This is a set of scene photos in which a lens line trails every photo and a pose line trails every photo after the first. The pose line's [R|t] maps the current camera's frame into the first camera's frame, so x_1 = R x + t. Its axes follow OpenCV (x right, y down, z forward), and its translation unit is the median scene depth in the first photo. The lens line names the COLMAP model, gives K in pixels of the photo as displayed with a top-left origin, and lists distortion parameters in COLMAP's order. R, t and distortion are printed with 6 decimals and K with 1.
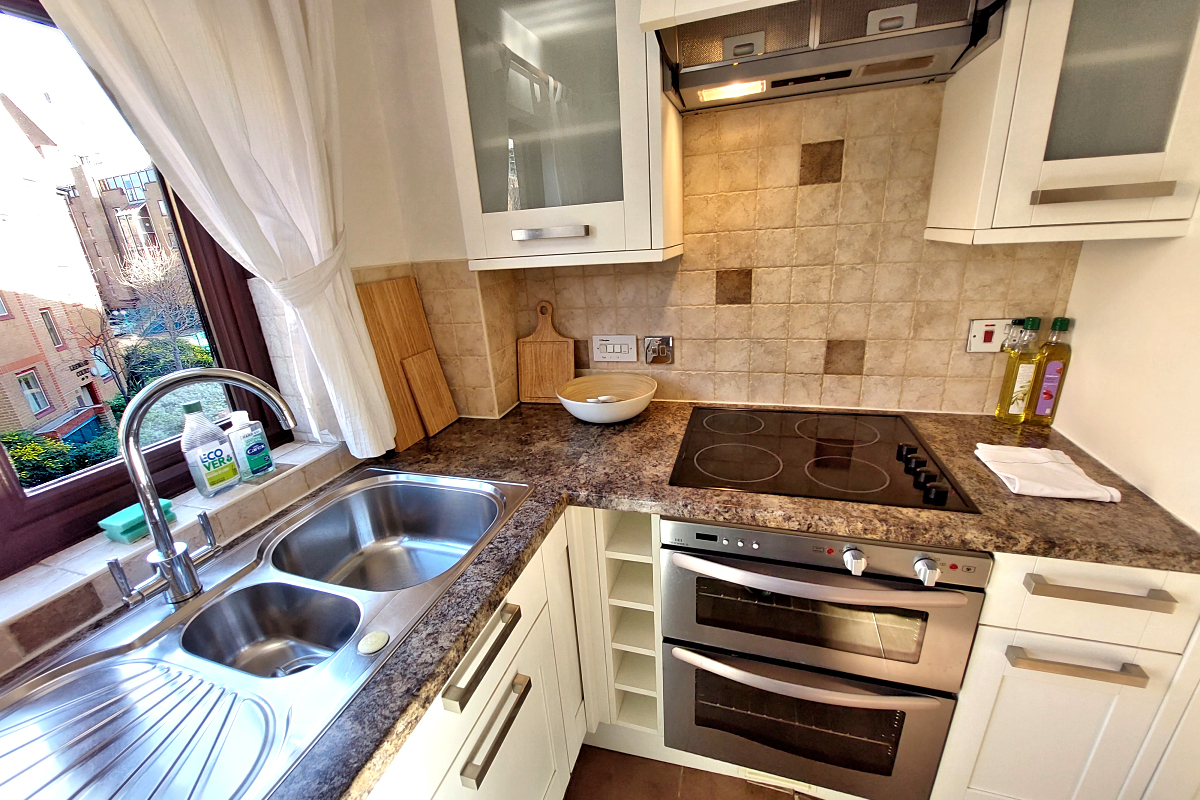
lens RADIAL K [[482.0, 0, 597.6], [0, 482.0, 383.1], [0, 0, 1]] dist [-0.000028, 0.000023]
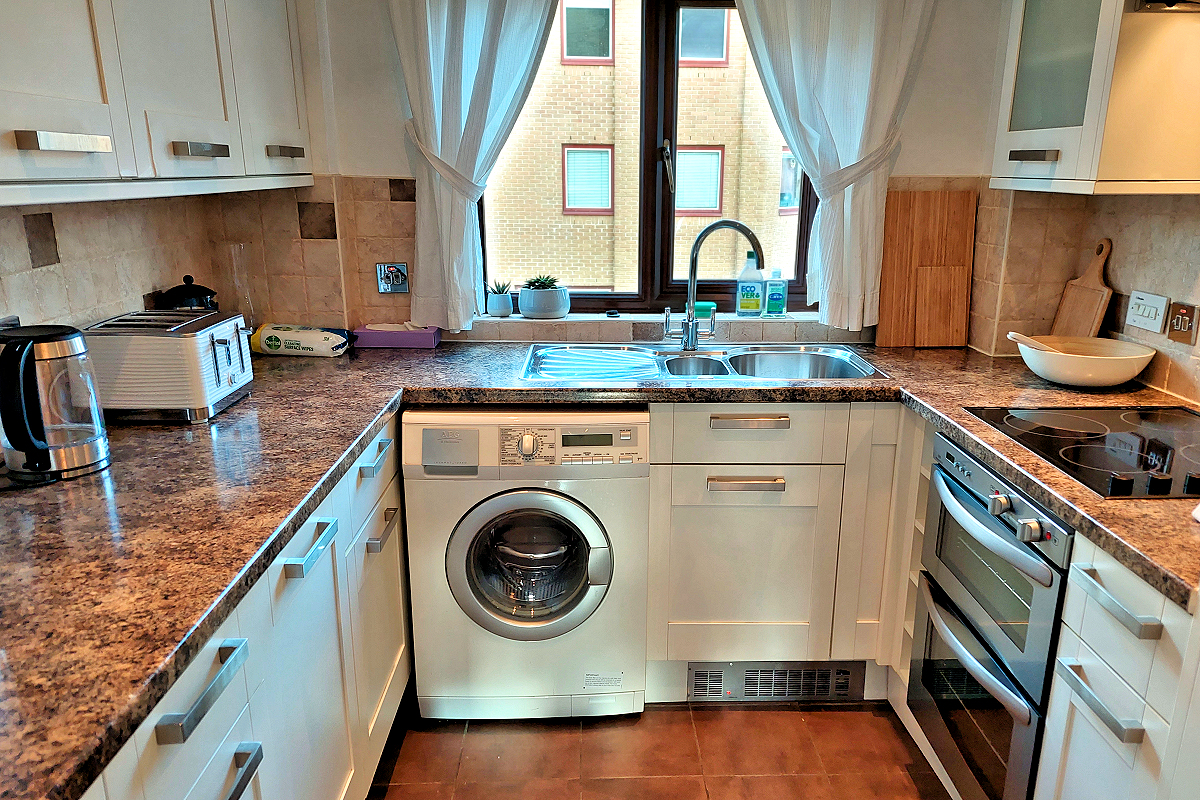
lens RADIAL K [[834.2, 0, 600.0], [0, 834.2, 400.0], [0, 0, 1]] dist [0.001246, 0.000728]
pose [[0.335671, 0.318272, -0.886582, 1.039137], [-0.293460, 0.929685, 0.222637, 0.018695], [0.895101, 0.185443, 0.405468, -0.295833]]
